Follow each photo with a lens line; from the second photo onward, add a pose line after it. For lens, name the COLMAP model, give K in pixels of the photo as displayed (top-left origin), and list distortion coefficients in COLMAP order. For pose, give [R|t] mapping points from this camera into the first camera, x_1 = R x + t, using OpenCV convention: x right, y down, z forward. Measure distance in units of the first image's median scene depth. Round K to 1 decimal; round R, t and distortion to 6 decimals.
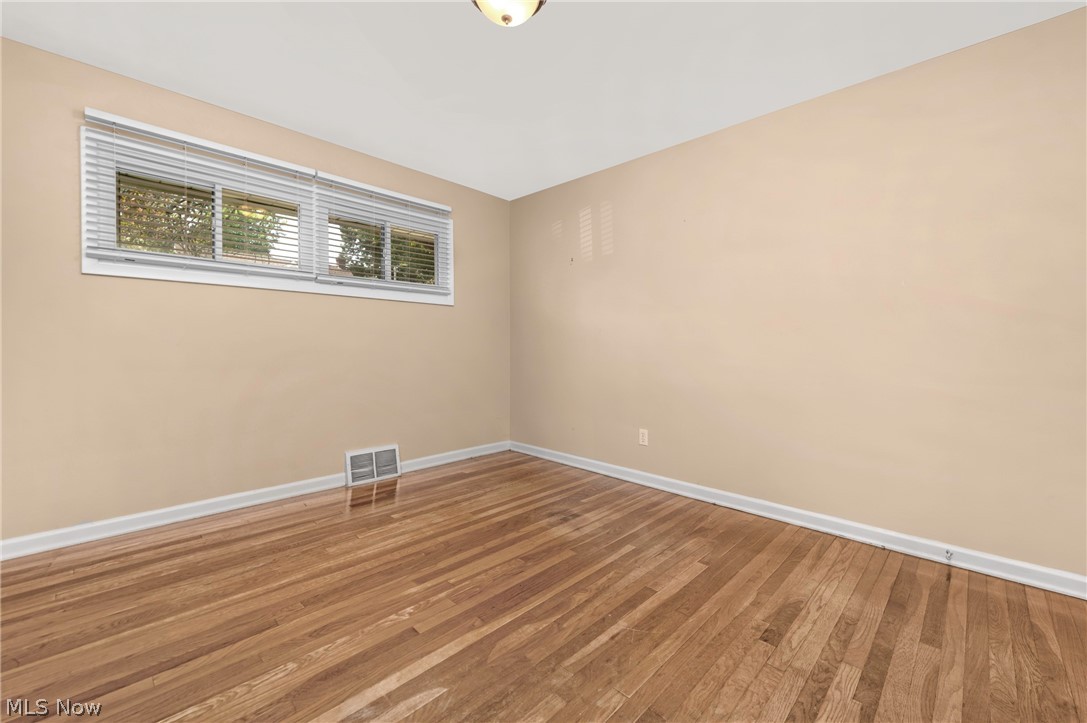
lens RADIAL K [[440.3, 0, 558.1], [0, 440.3, 364.8], [0, 0, 1]] dist [0.001785, 0.000116]
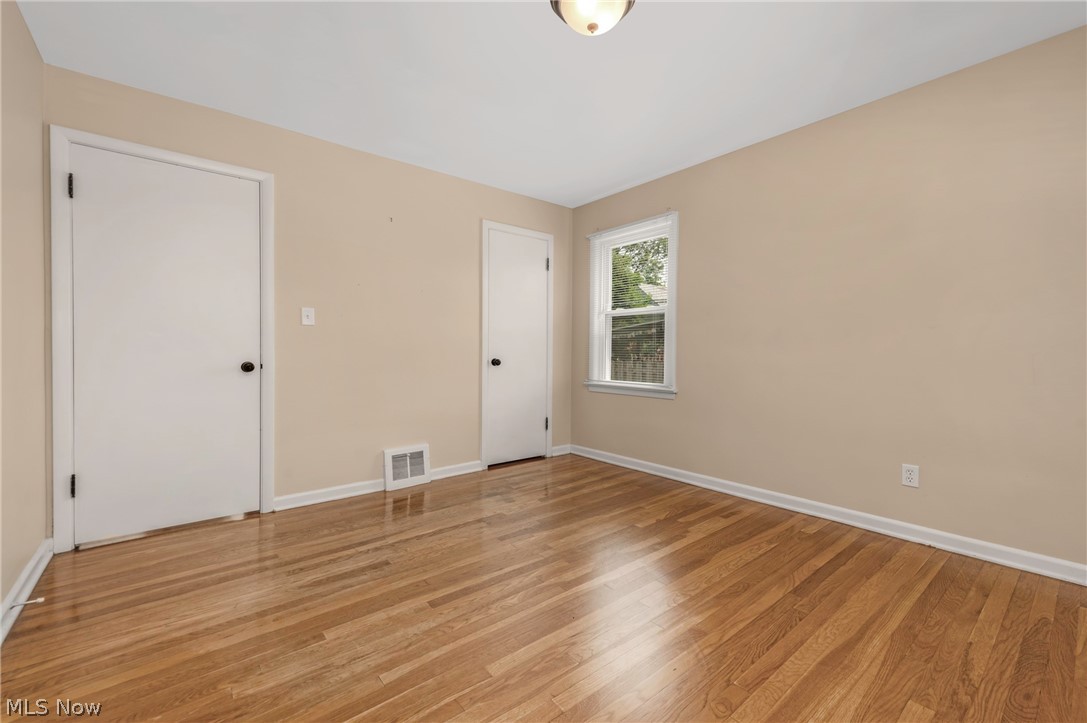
lens RADIAL K [[440.3, 0, 558.1], [0, 440.3, 364.8], [0, 0, 1]] dist [0.001785, 0.000116]
pose [[-0.994168, -0.009715, 0.107406, -0.159121], [-0.002313, 0.997626, 0.068828, -0.055877], [-0.107820, 0.068179, -0.991830, 2.027619]]
